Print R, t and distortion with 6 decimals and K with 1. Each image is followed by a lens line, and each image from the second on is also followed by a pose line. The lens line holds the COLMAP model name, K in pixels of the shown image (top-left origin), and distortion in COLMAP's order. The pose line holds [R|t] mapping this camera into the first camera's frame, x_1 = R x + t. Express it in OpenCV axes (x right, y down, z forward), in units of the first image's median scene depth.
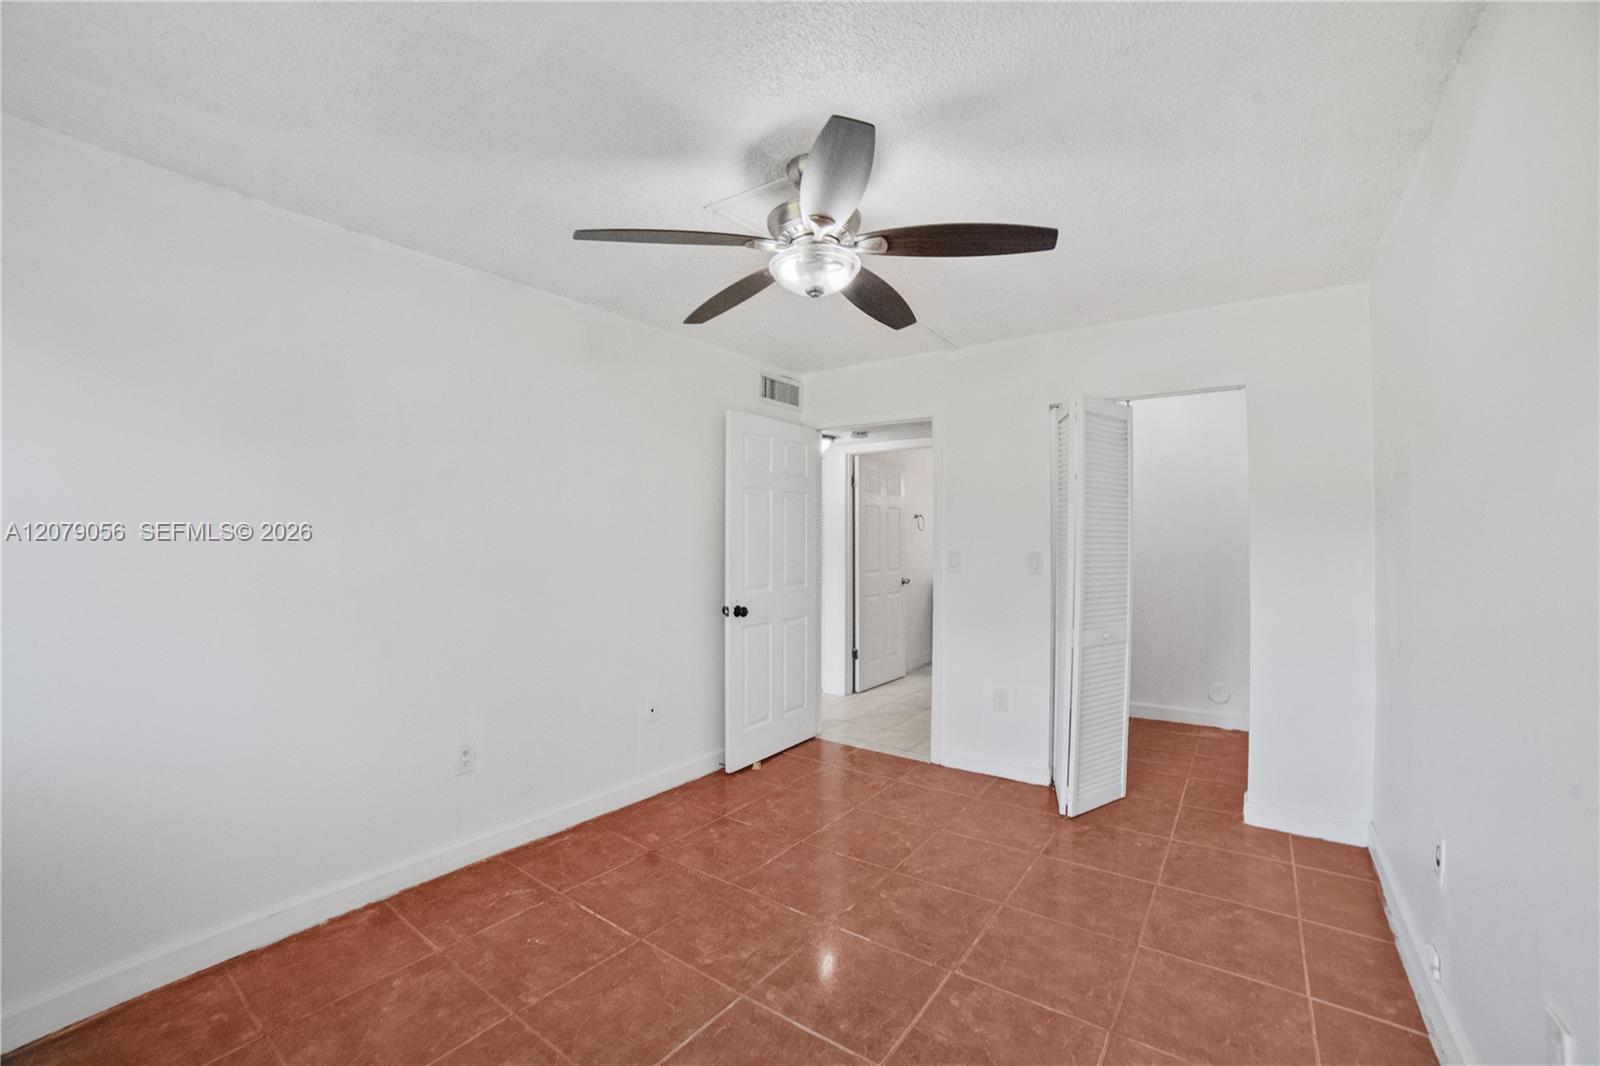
lens RADIAL K [[656.5, 0, 798.7], [0, 656.5, 542.3], [0, 0, 1]] dist [-0.095182, 0.031083]
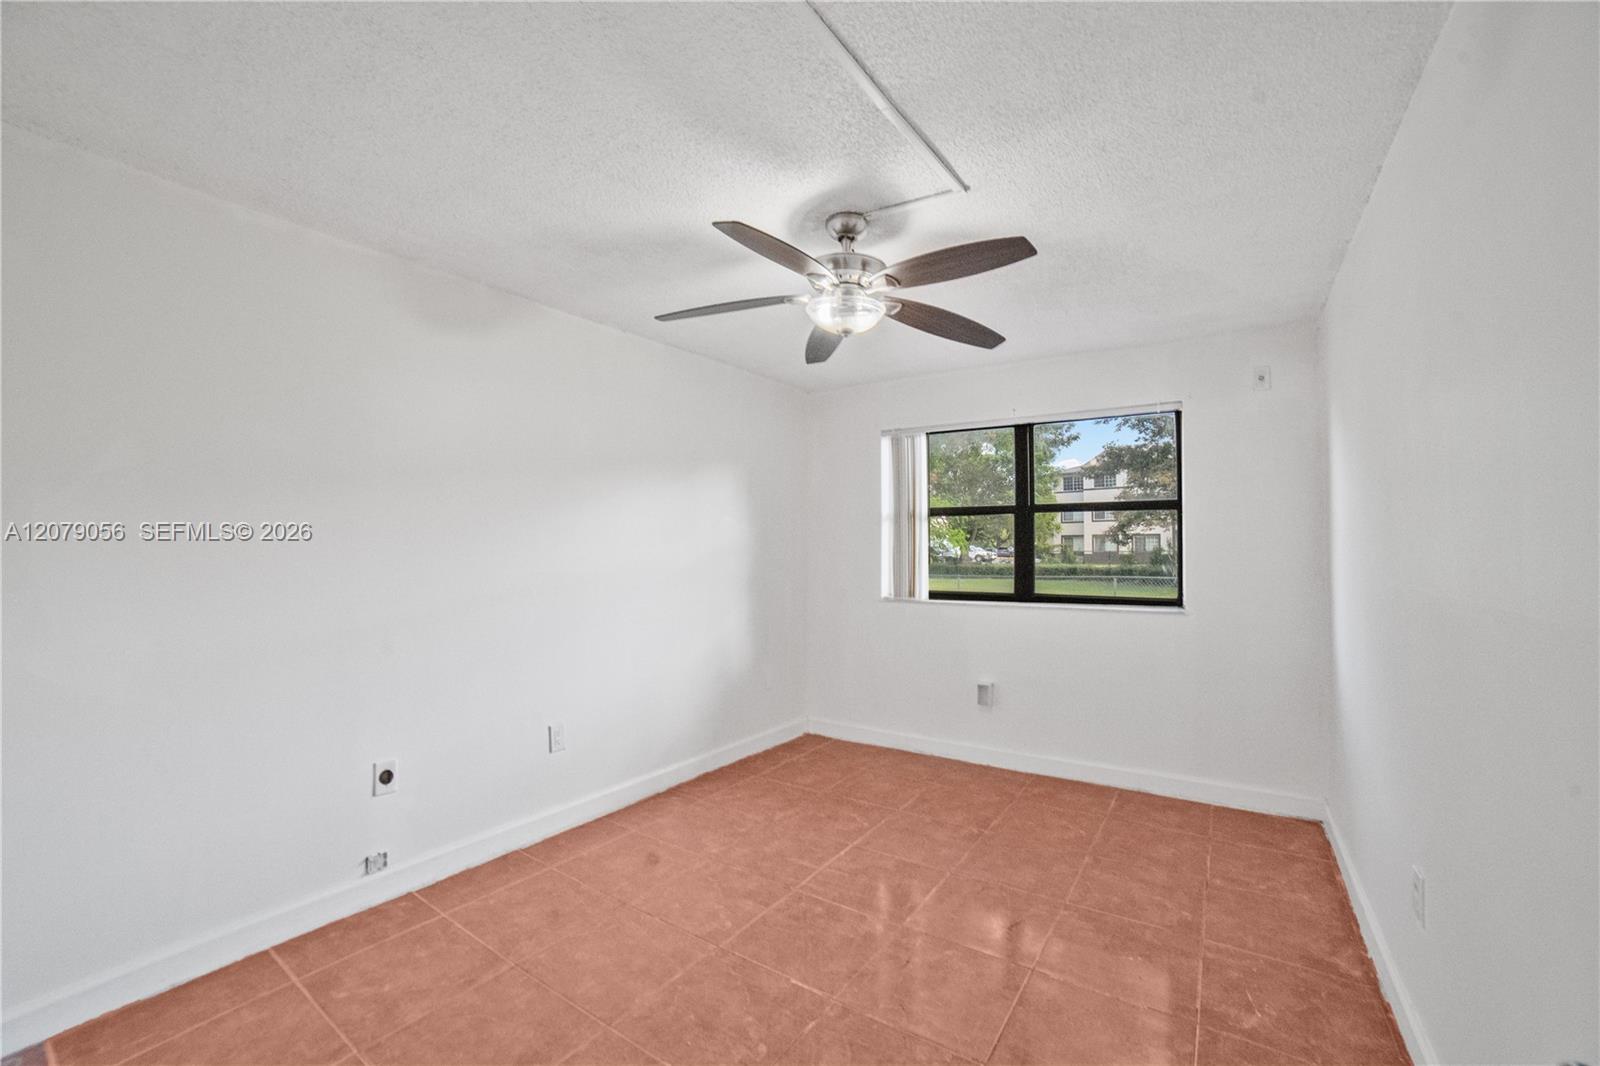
lens RADIAL K [[656.5, 0, 798.7], [0, 656.5, 542.3], [0, 0, 1]] dist [-0.095182, 0.031083]
pose [[-0.999299, -0.000777, -0.037427, 0.139781], [-0.000881, 0.999996, 0.002780, -0.014804], [0.037425, 0.002811, -0.999295, 1.988193]]
